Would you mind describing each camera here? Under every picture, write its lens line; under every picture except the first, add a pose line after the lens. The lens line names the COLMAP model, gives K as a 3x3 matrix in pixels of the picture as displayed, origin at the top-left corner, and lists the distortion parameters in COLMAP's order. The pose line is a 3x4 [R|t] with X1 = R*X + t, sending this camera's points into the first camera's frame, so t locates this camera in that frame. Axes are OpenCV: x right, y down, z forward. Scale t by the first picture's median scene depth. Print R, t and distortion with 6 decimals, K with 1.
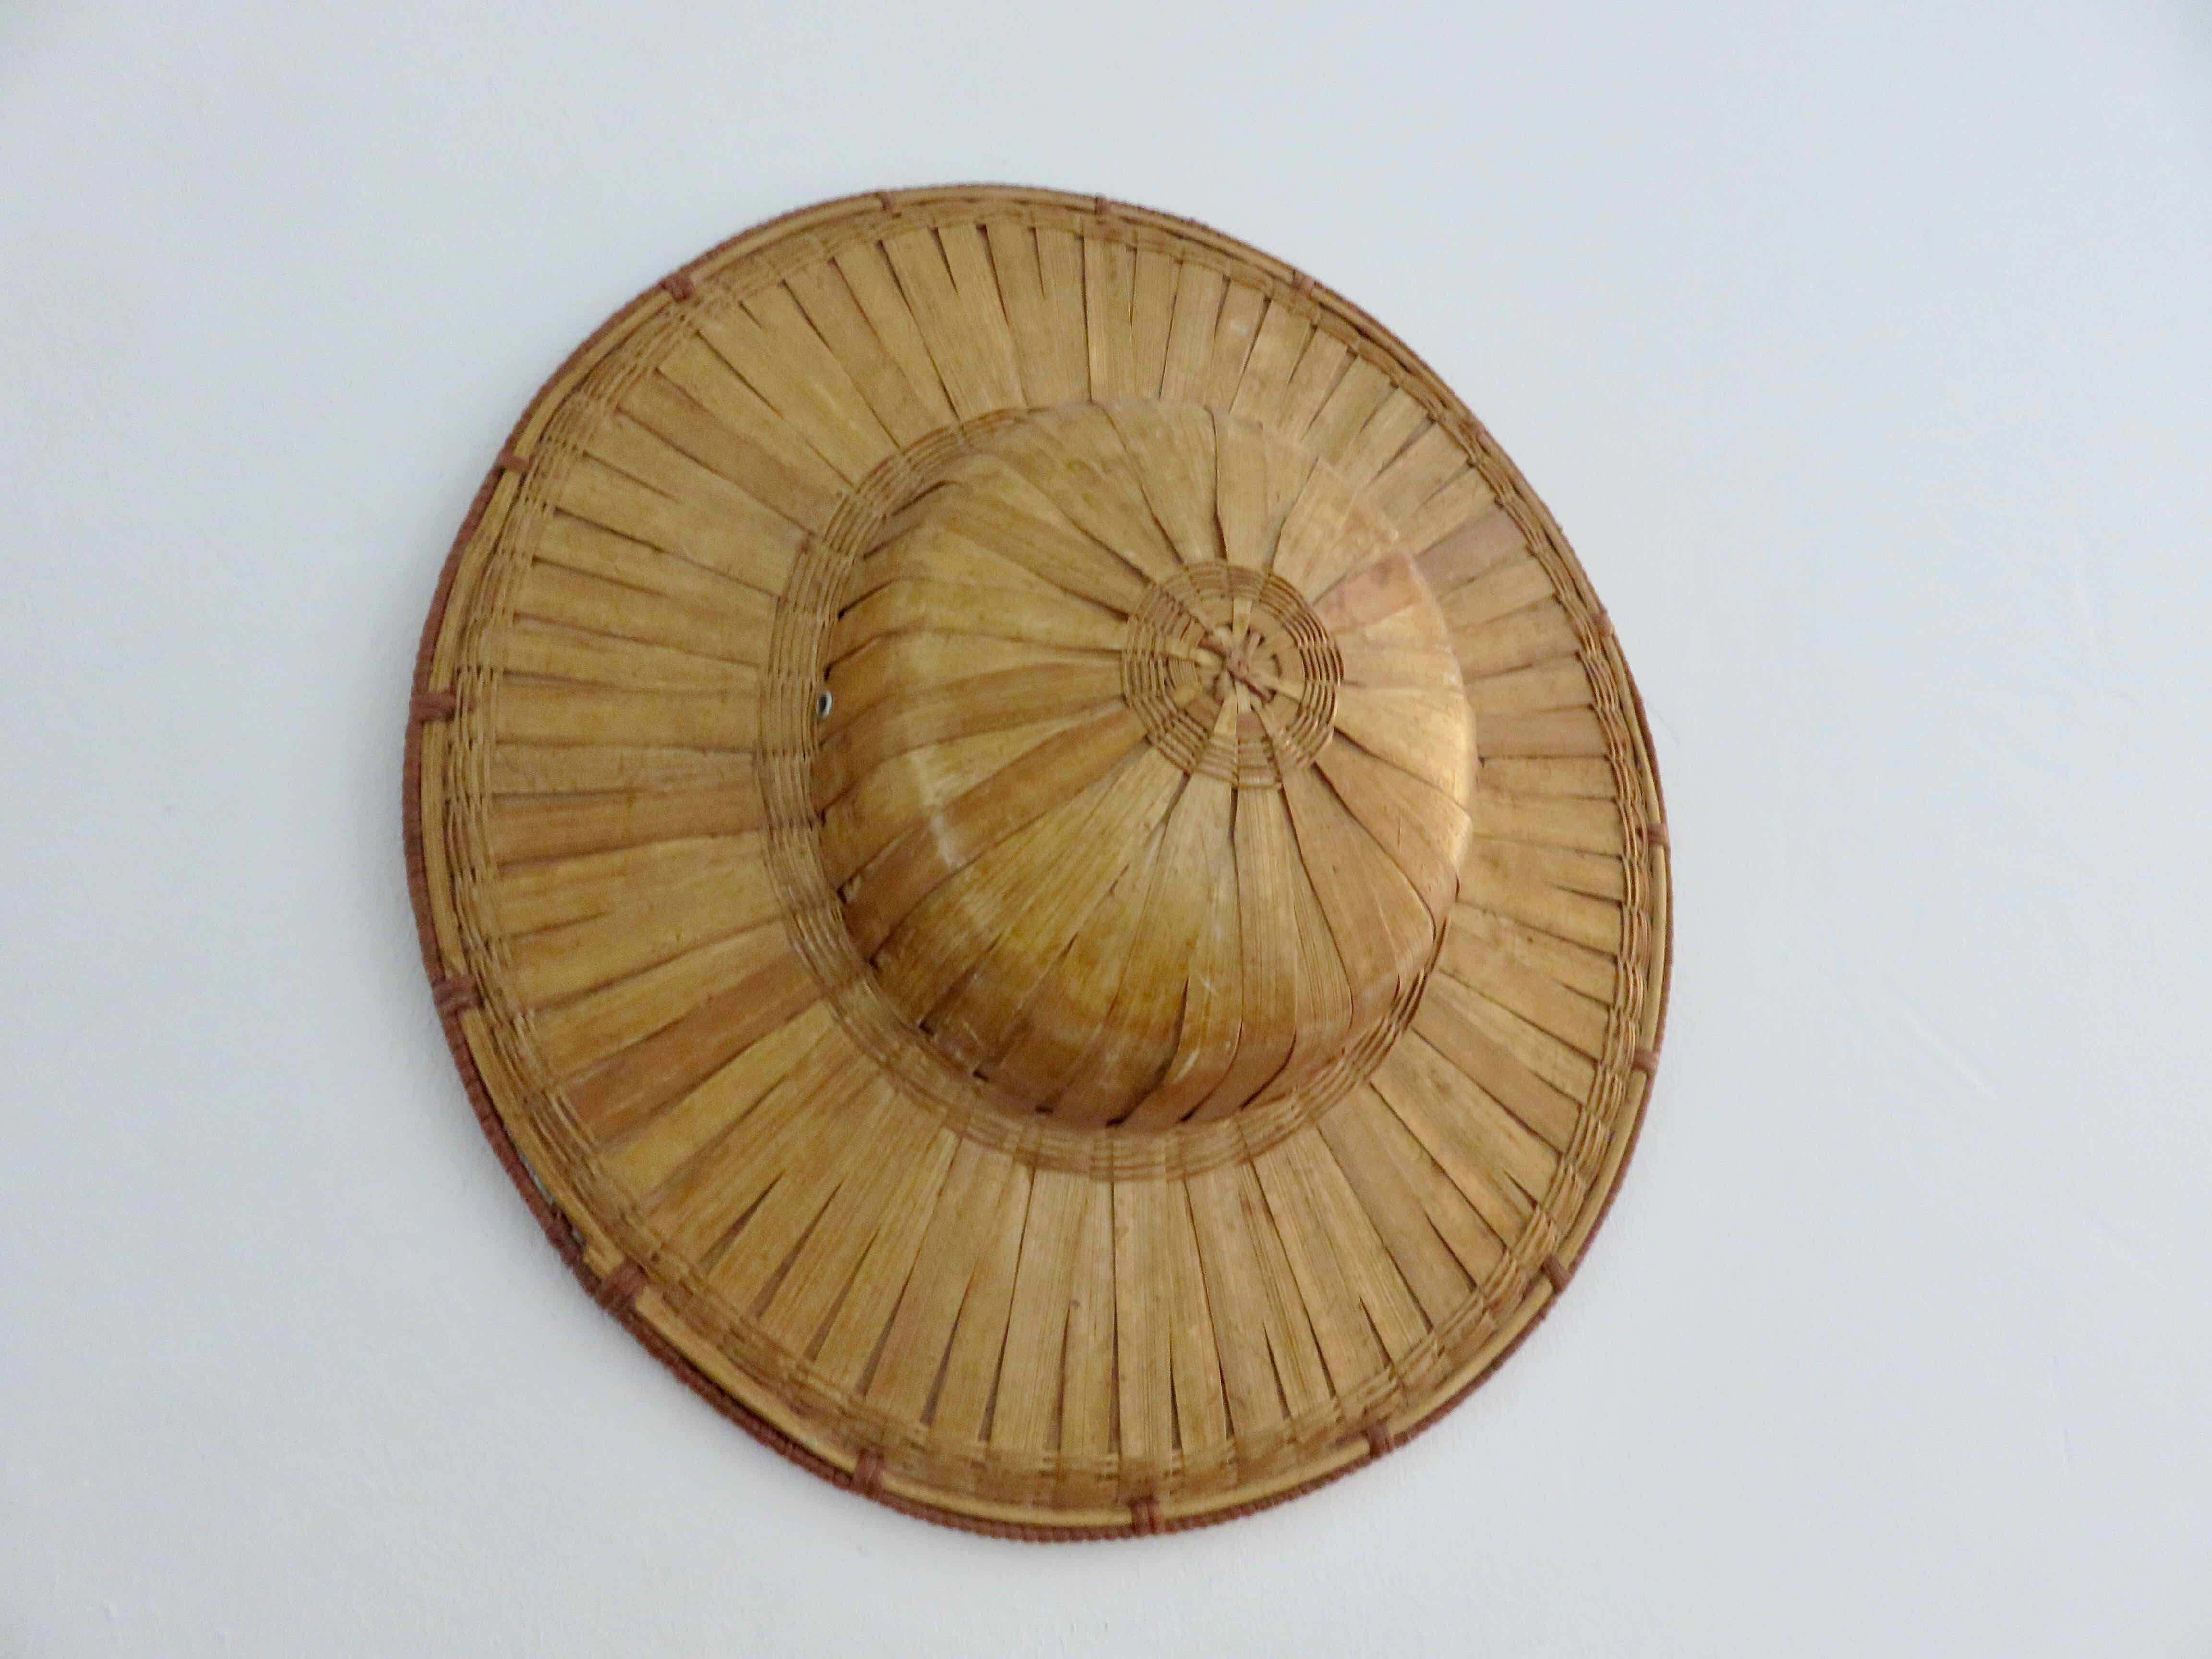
lens RADIAL K [[1637.6, 0, 1106.0], [0, 1637.6, 829.5], [0, 0, 1]] dist [0.005309, 0.001595]
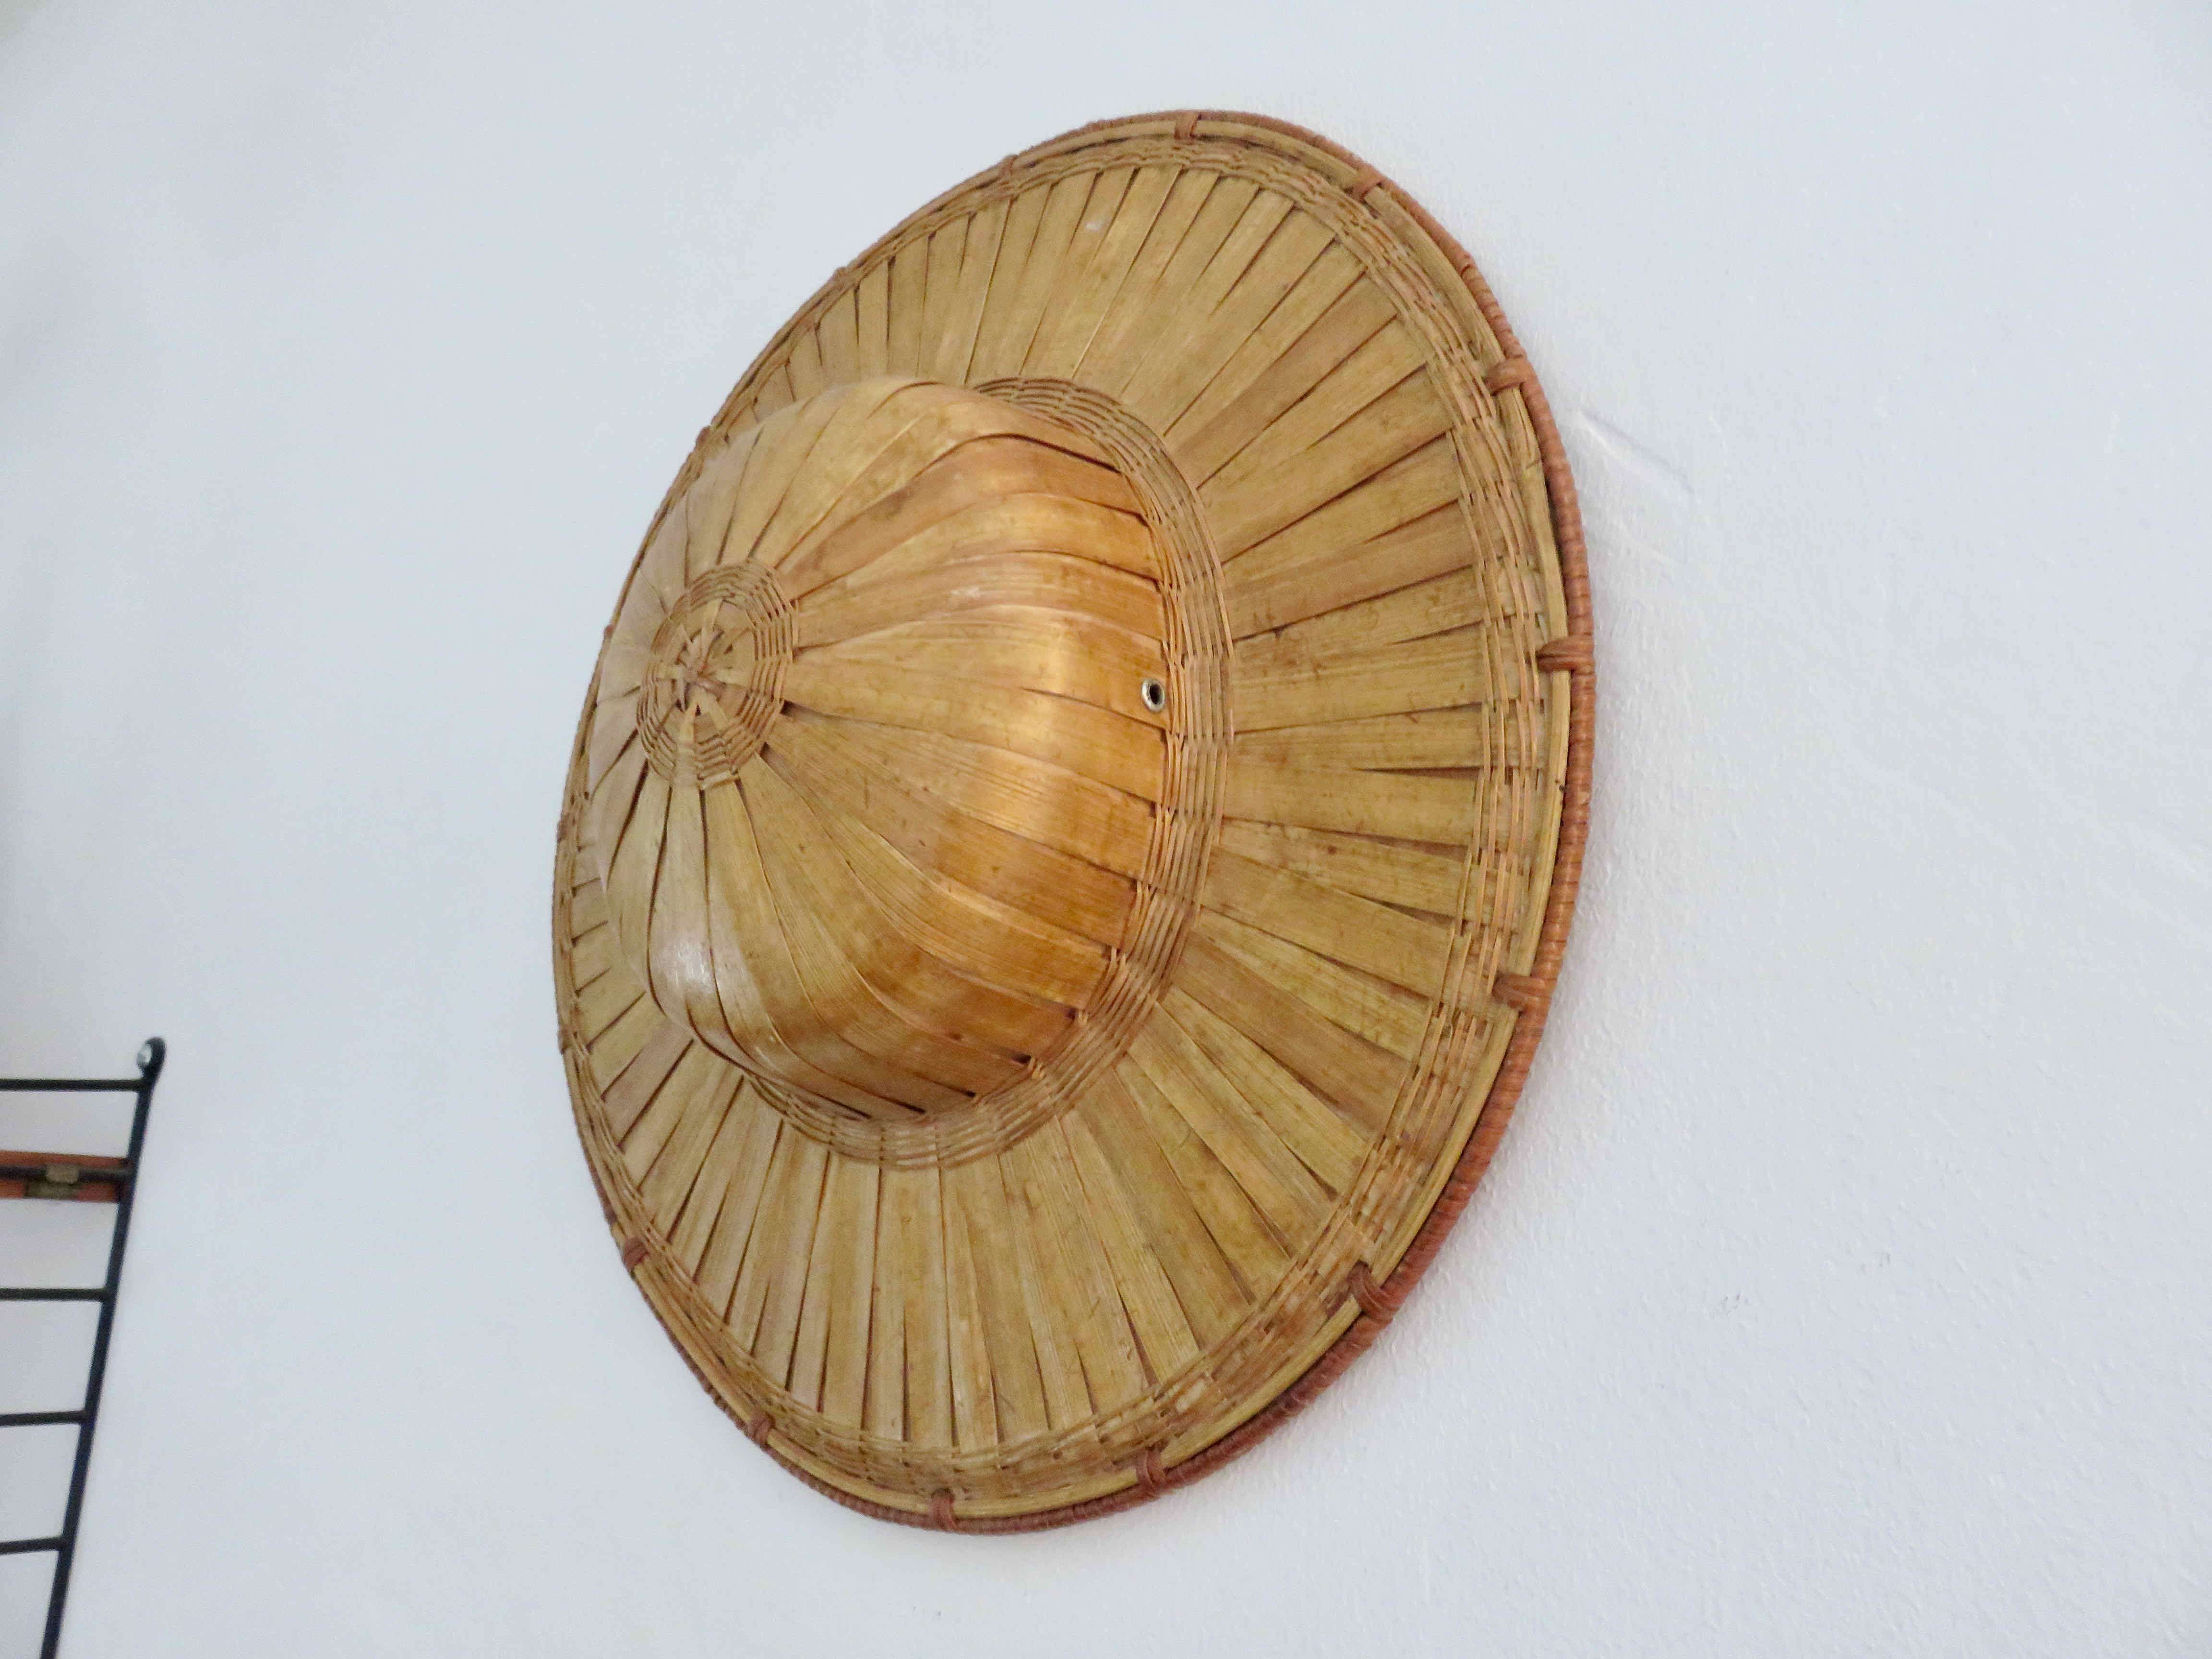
lens RADIAL K [[1637.6, 0, 1106.0], [0, 1637.6, 829.5], [0, 0, 1]] dist [0.005309, 0.001595]
pose [[0.571636, -0.169257, -0.802860, 0.916016], [0.188299, 0.979439, -0.072414, 0.105745], [0.798608, -0.109783, 0.591754, 0.526998]]
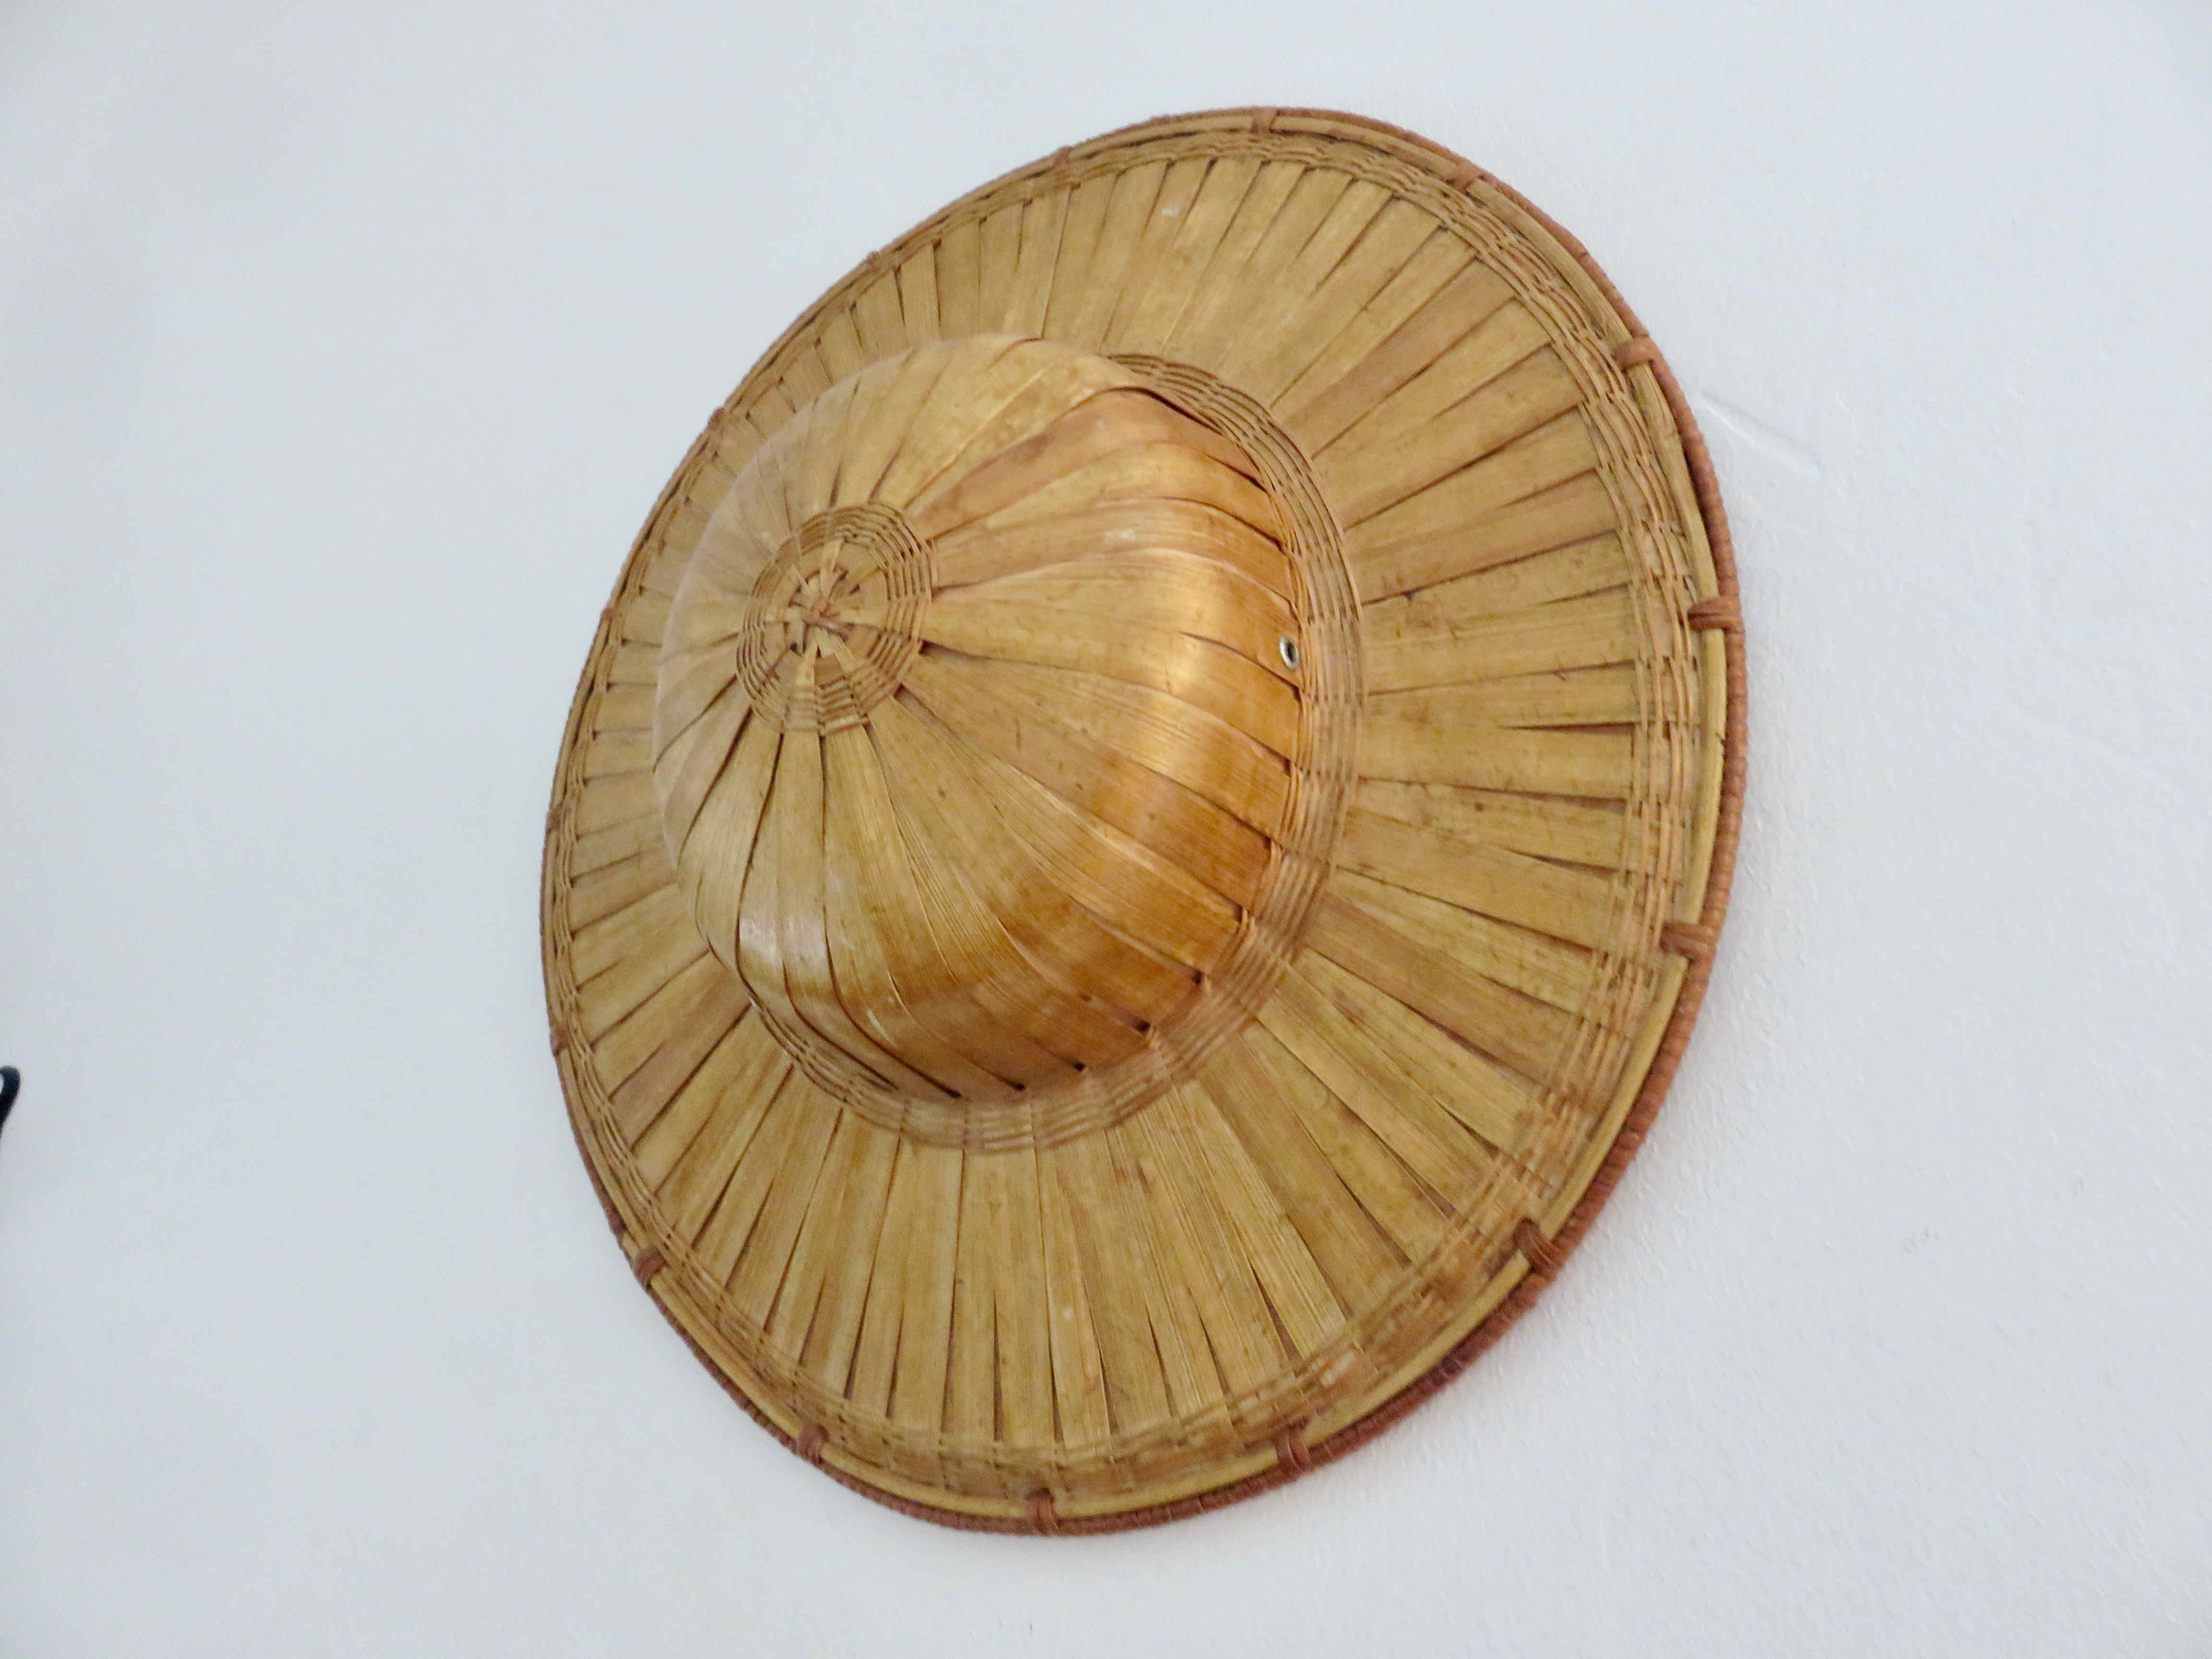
lens RADIAL K [[1637.6, 0, 1106.0], [0, 1637.6, 829.5], [0, 0, 1]] dist [0.005309, 0.001595]
pose [[0.676734, -0.203835, -0.707448, 0.763316], [0.183260, 0.977302, -0.106284, 0.143070], [0.713055, -0.057721, 0.698728, 0.391019]]
